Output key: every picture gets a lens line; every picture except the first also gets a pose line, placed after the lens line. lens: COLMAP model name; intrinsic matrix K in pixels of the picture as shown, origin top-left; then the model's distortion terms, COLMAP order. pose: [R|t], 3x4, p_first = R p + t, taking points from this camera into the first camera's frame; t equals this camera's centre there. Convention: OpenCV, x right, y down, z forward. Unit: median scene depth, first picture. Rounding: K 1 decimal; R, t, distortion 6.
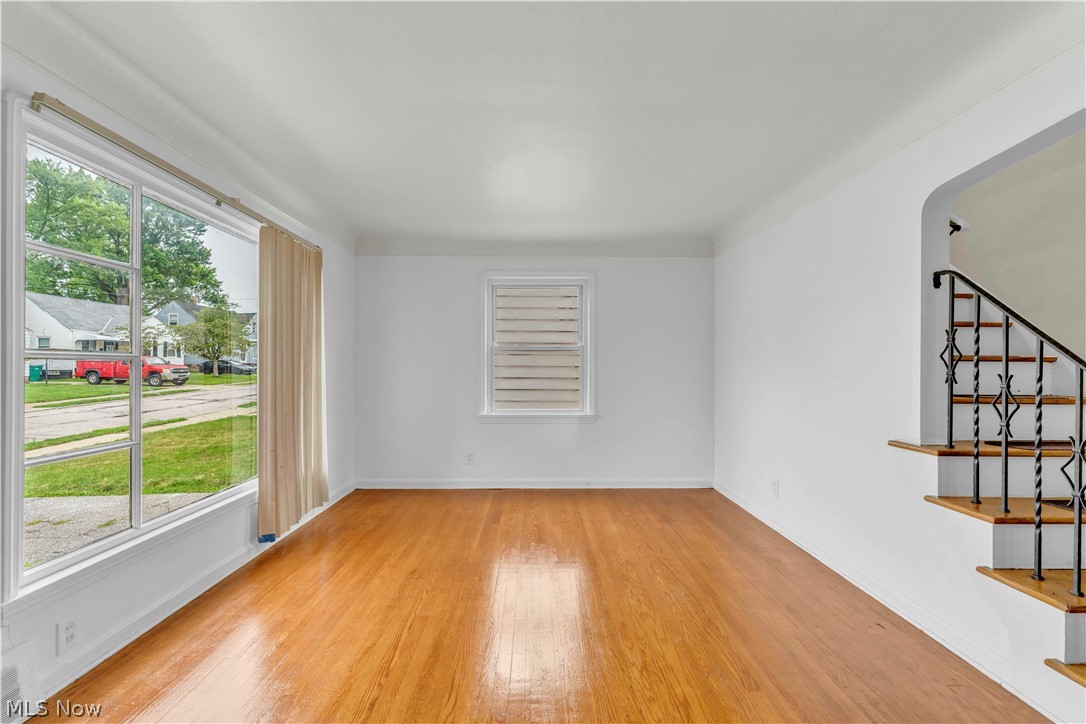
lens RADIAL K [[445.2, 0, 543.1], [0, 445.2, 363.3], [0, 0, 1]] dist [-0.002745, 0.000434]
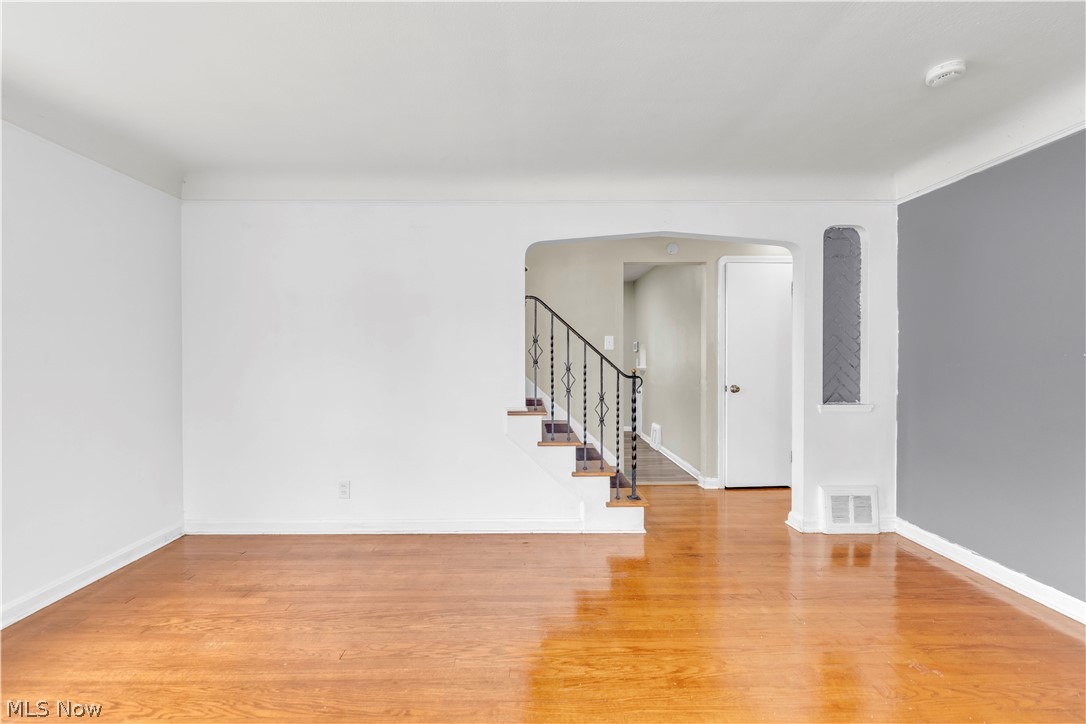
lens RADIAL K [[445.2, 0, 533.4], [0, 445.2, 362.7], [0, 0, 1]] dist [-0.002745, 0.000434]
pose [[0.013328, -0.010592, 0.999855, -0.490880], [-0.003952, 0.999936, 0.010646, 0.004625], [-0.999903, -0.004094, 0.013286, 0.734189]]
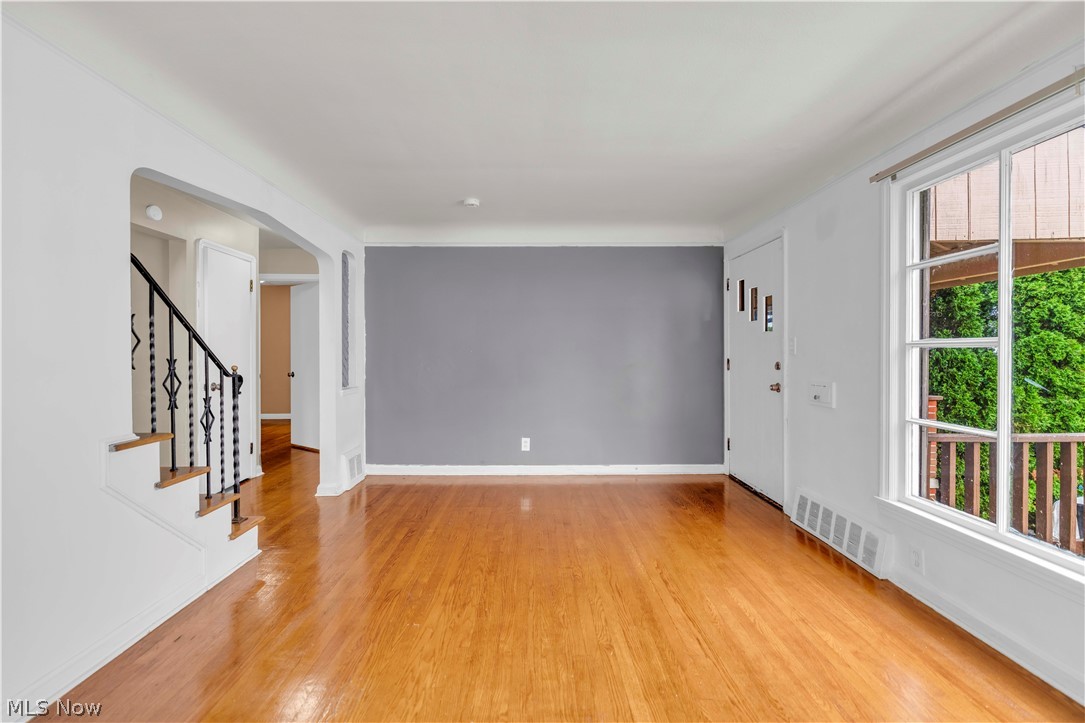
lens RADIAL K [[444.8, 0, 531.4], [0, 444.8, 357.9], [0, 0, 1]] dist [-0.002745, 0.000434]
pose [[-0.999685, -0.001180, 0.025090, 0.014331], [-0.001060, 0.999988, 0.004795, 0.010358], [-0.025095, 0.004767, -0.999674, 1.441223]]
